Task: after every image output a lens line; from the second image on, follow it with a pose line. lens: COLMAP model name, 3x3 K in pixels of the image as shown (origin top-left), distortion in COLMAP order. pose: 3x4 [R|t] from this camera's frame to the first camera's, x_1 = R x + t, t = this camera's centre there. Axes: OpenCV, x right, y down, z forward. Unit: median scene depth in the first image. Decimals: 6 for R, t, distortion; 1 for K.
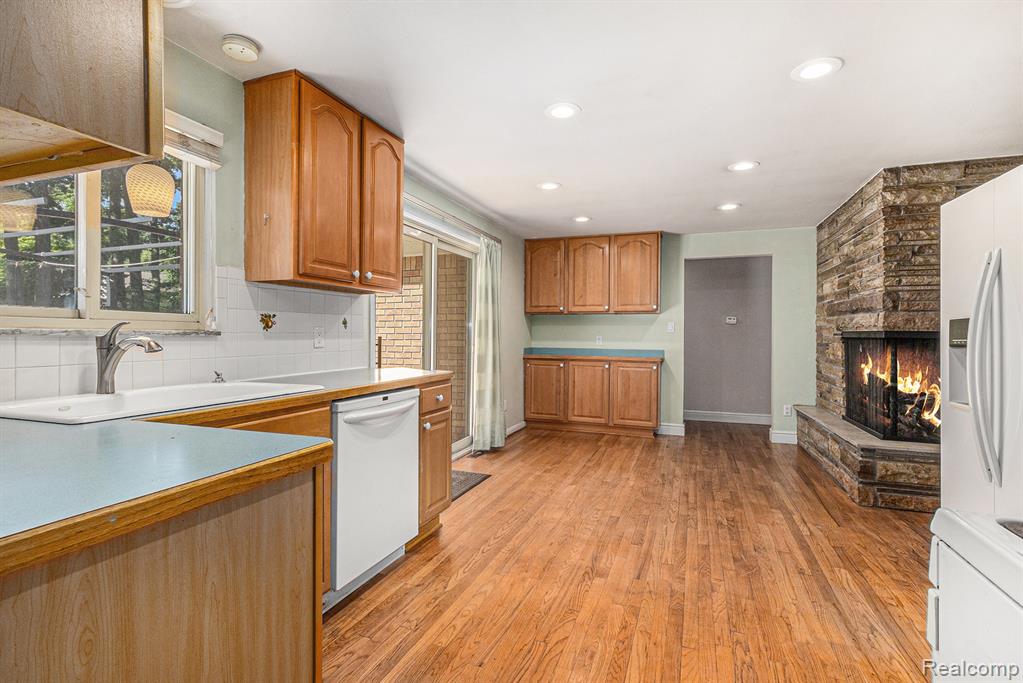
lens RADIAL K [[476.3, 0, 517.7], [0, 476.3, 336.6], [0, 0, 1]] dist [0.000397, -0.000241]
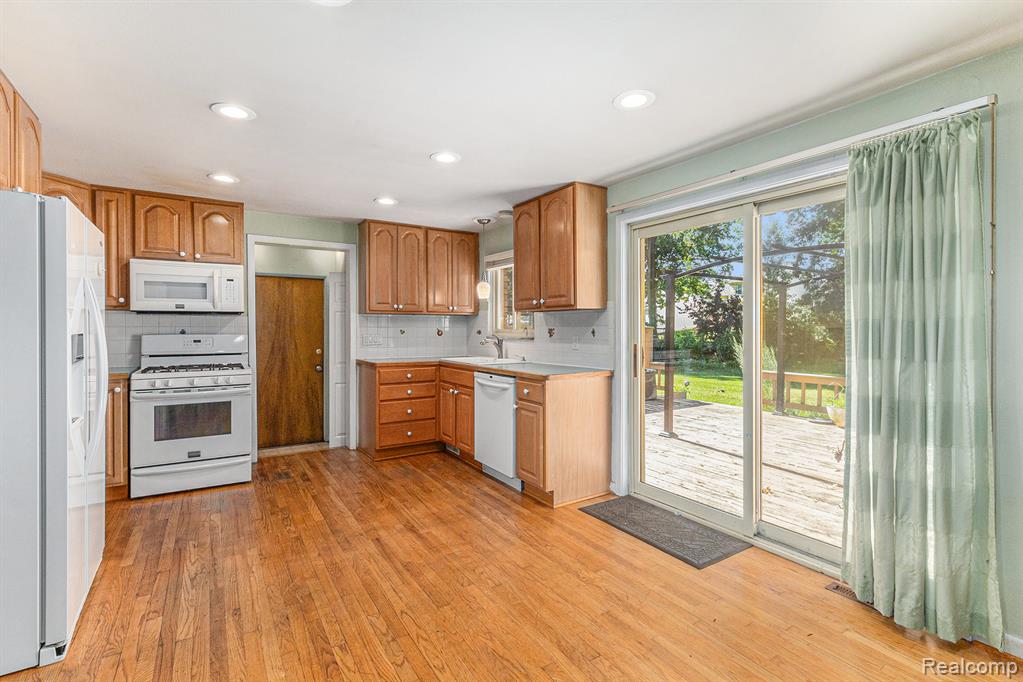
lens RADIAL K [[476.3, 0, 509.6], [0, 476.3, 333.4], [0, 0, 1]] dist [0.000397, -0.000241]
pose [[-0.605550, 0.004631, -0.795794, 1.000365], [-0.005782, 0.999931, 0.010218, -0.046684], [0.795786, 0.010789, -0.605481, 1.958286]]
